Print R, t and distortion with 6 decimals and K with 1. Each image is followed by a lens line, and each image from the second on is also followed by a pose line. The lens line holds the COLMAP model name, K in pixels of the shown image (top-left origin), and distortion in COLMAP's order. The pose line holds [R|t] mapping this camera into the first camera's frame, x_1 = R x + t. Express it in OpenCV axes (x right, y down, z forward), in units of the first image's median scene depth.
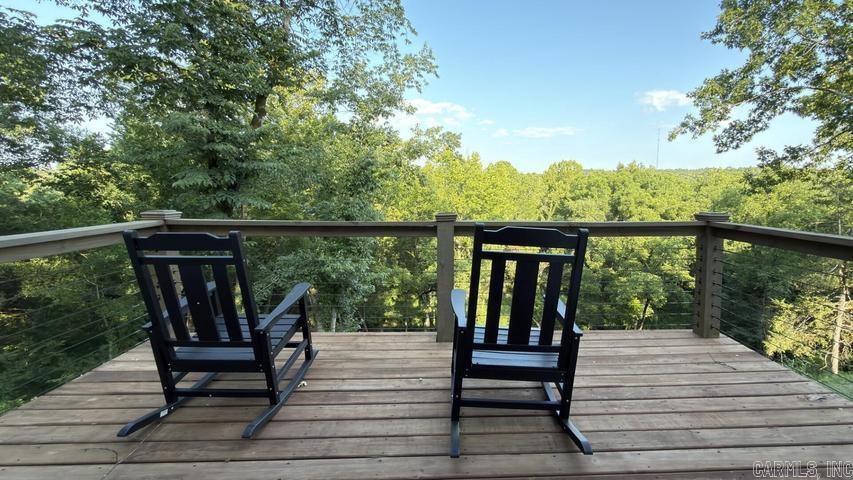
lens RADIAL K [[398.6, 0, 431.8], [0, 398.6, 233.7], [0, 0, 1]] dist [-0.000743, 0.000689]
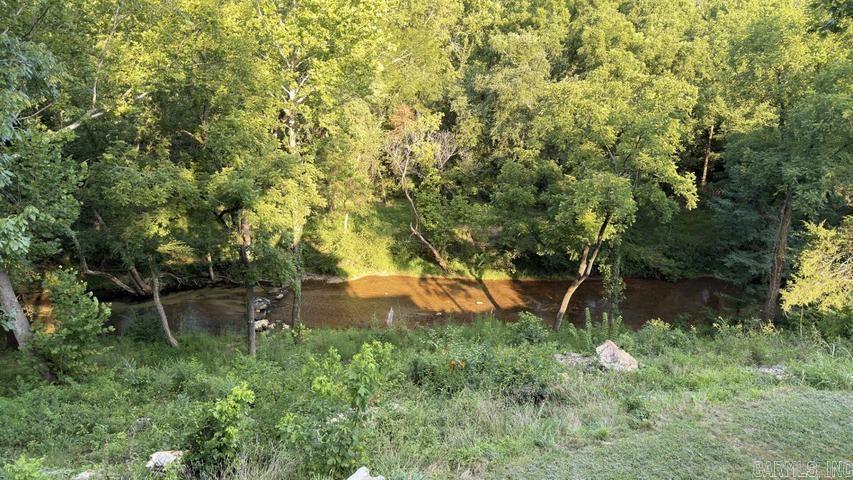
lens RADIAL K [[601.5, 0, 420.4], [0, 601.5, 238.2], [0, 0, 1]] dist [0.022728, -0.002187]
pose [[0.984154, -0.043265, 0.171955, 0.108517], [-0.001487, 0.967728, 0.251993, -0.023869], [-0.177308, -0.248255, 0.952329, 0.180724]]
